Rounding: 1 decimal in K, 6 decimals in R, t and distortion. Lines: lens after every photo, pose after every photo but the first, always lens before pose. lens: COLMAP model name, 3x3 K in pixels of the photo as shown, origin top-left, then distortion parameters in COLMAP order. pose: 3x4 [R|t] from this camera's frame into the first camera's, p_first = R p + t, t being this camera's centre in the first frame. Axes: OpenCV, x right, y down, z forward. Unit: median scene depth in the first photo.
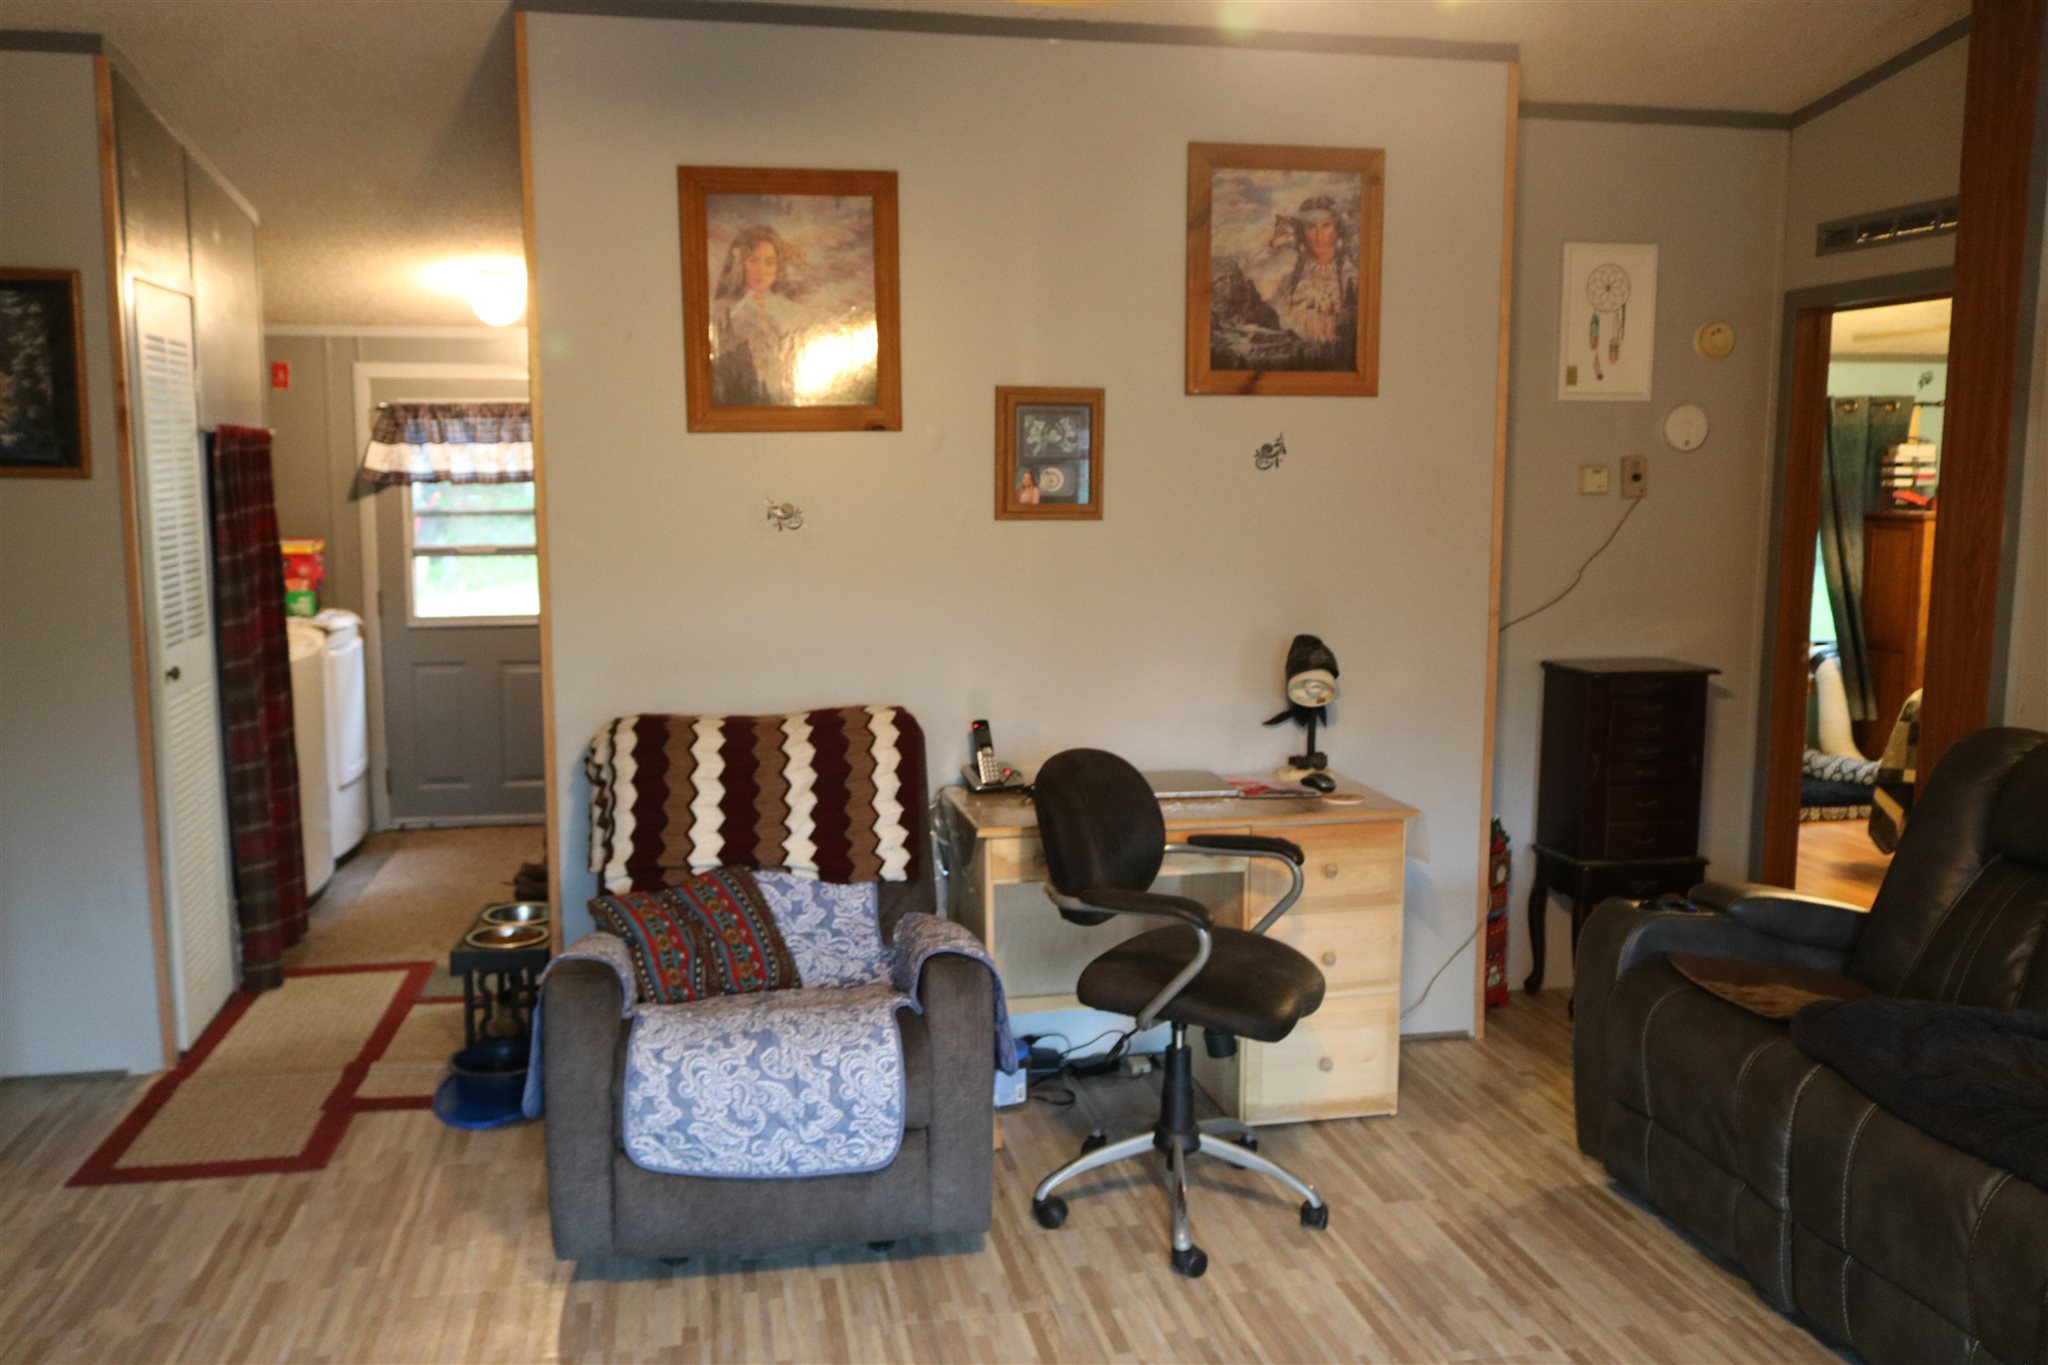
lens RADIAL K [[1639.5, 0, 1009.9], [0, 1639.5, 684.2], [0, 0, 1]] dist [-0.009916, 0.009324]
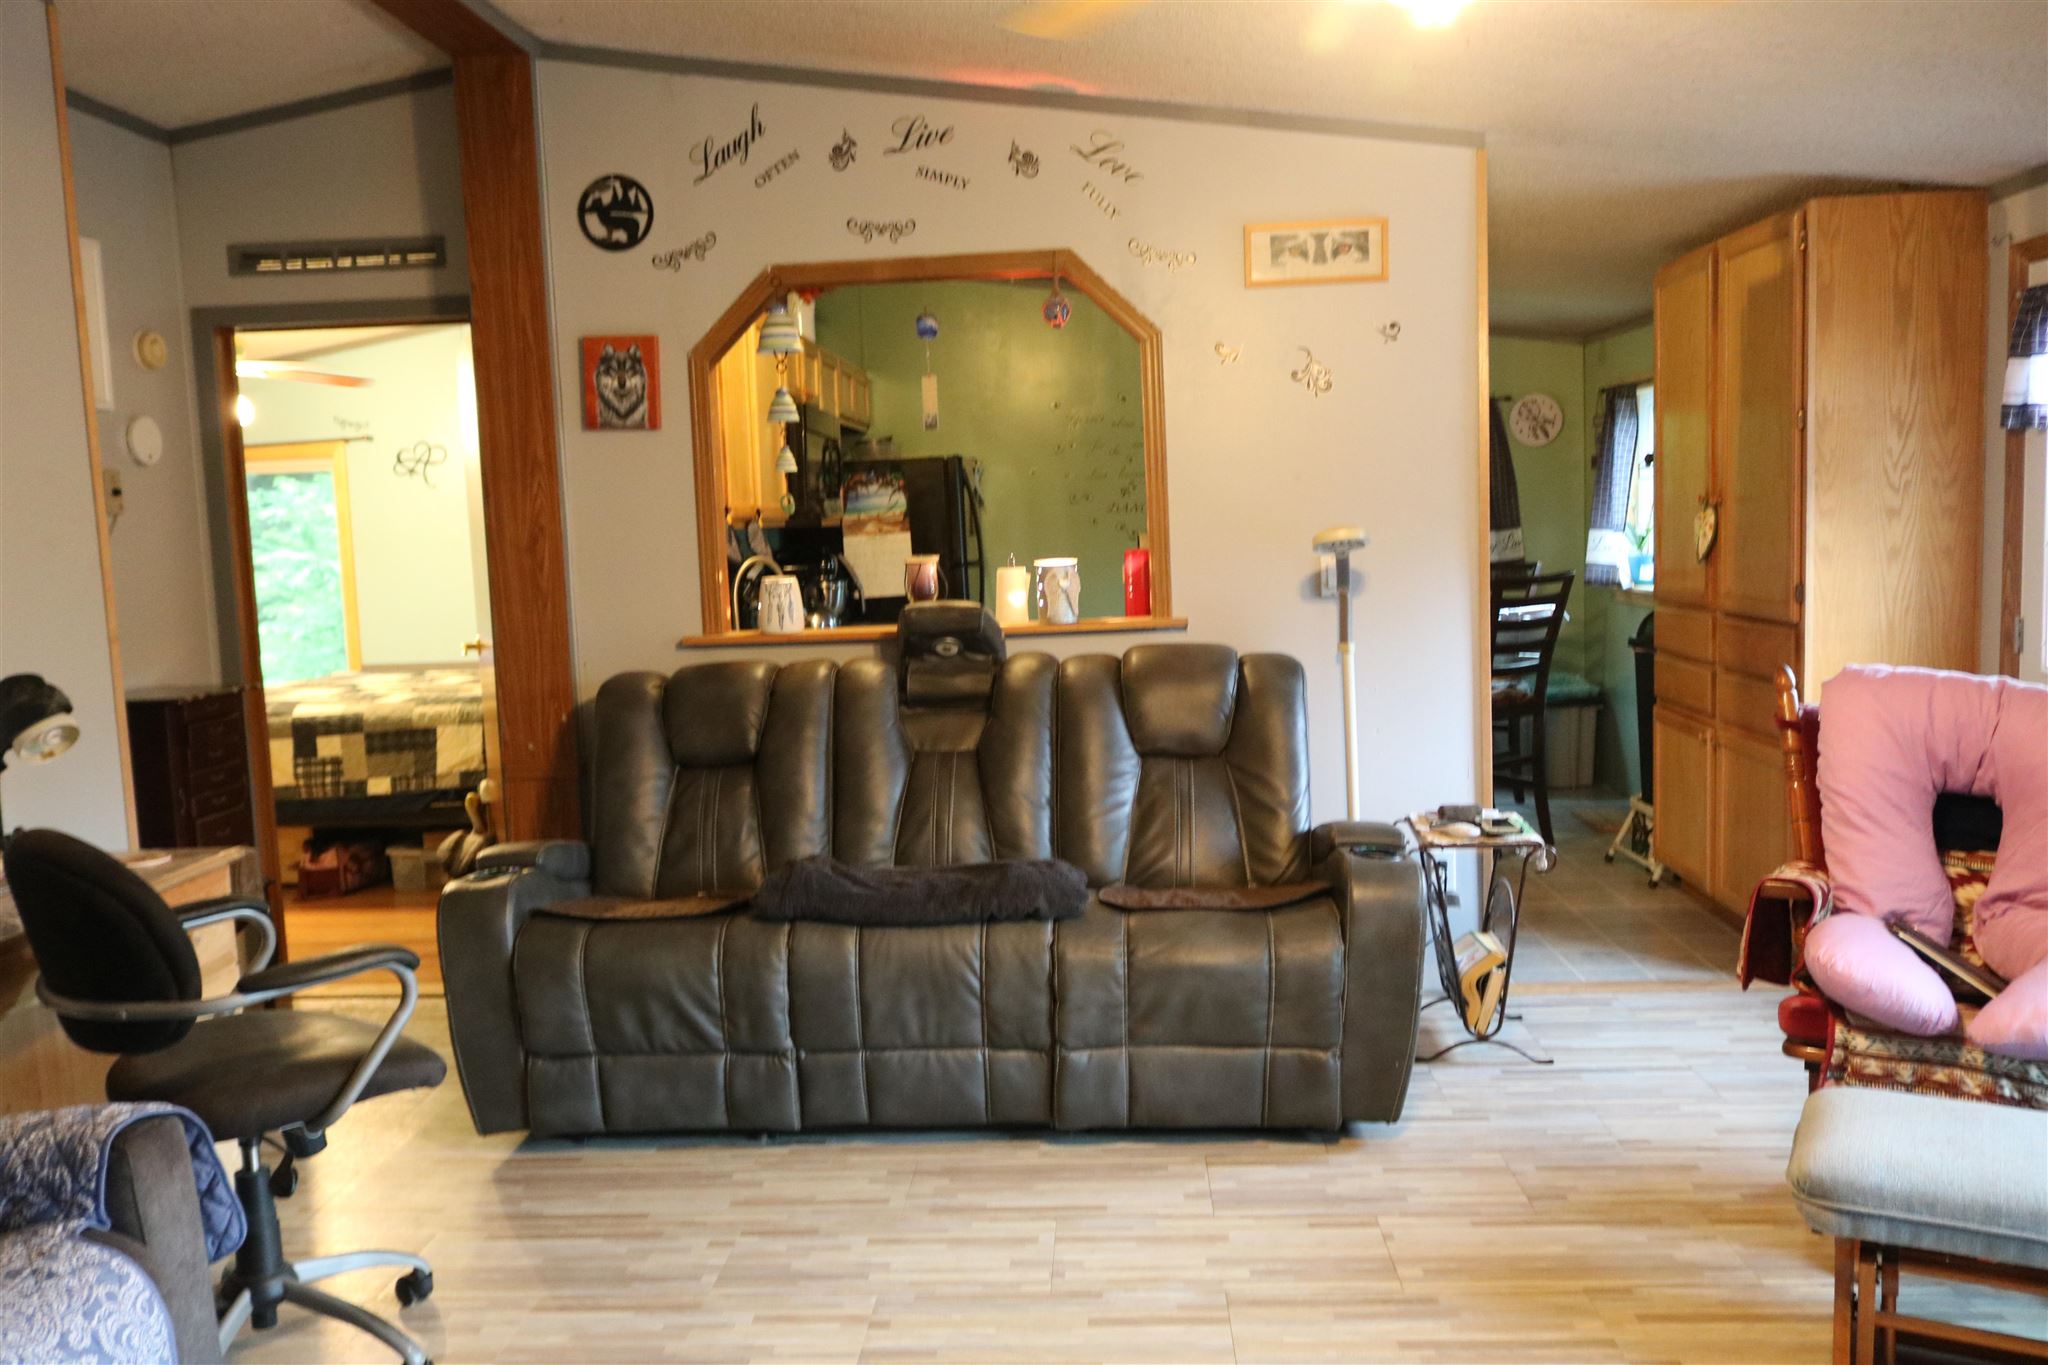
lens RADIAL K [[1639.5, 0, 1013.2], [0, 1639.5, 678.0], [0, 0, 1]] dist [-0.009916, 0.009324]
pose [[0.255565, -0.108900, 0.960639, -0.224821], [0.165914, 0.983835, 0.067390, -0.001561], [-0.952449, 0.142161, 0.269502, 0.170848]]
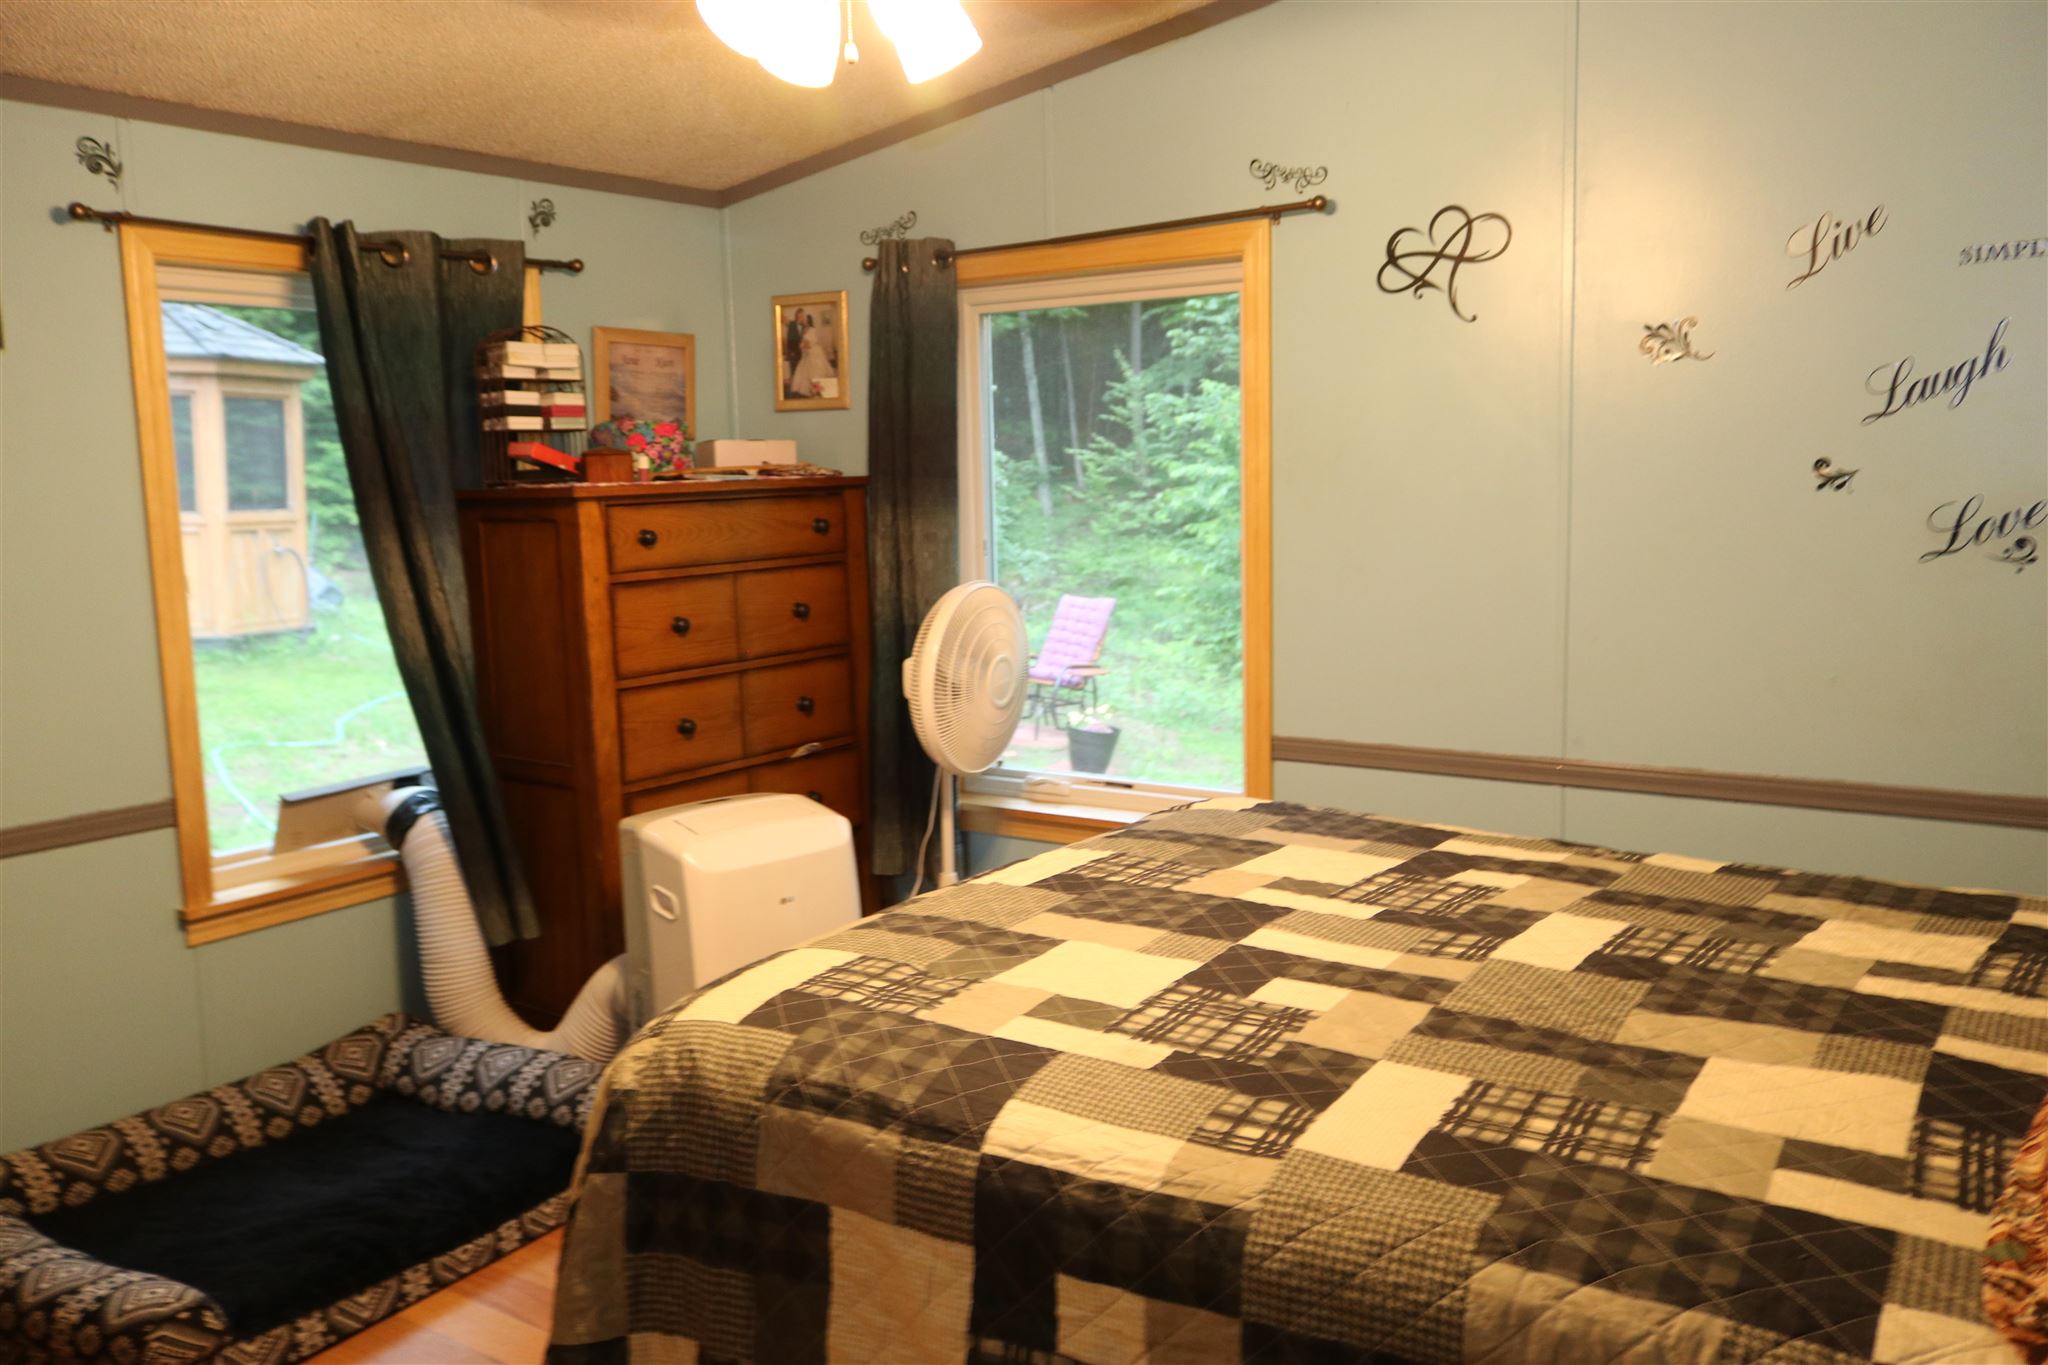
lens RADIAL K [[1639.5, 0, 1025.9], [0, 1639.5, 676.6], [0, 0, 1]] dist [-0.009916, 0.009324]
pose [[0.713574, -0.113799, 0.691276, 0.317067], [0.119908, 0.991998, 0.039529, -0.052530], [-0.690242, 0.054682, 0.721509, 0.568757]]
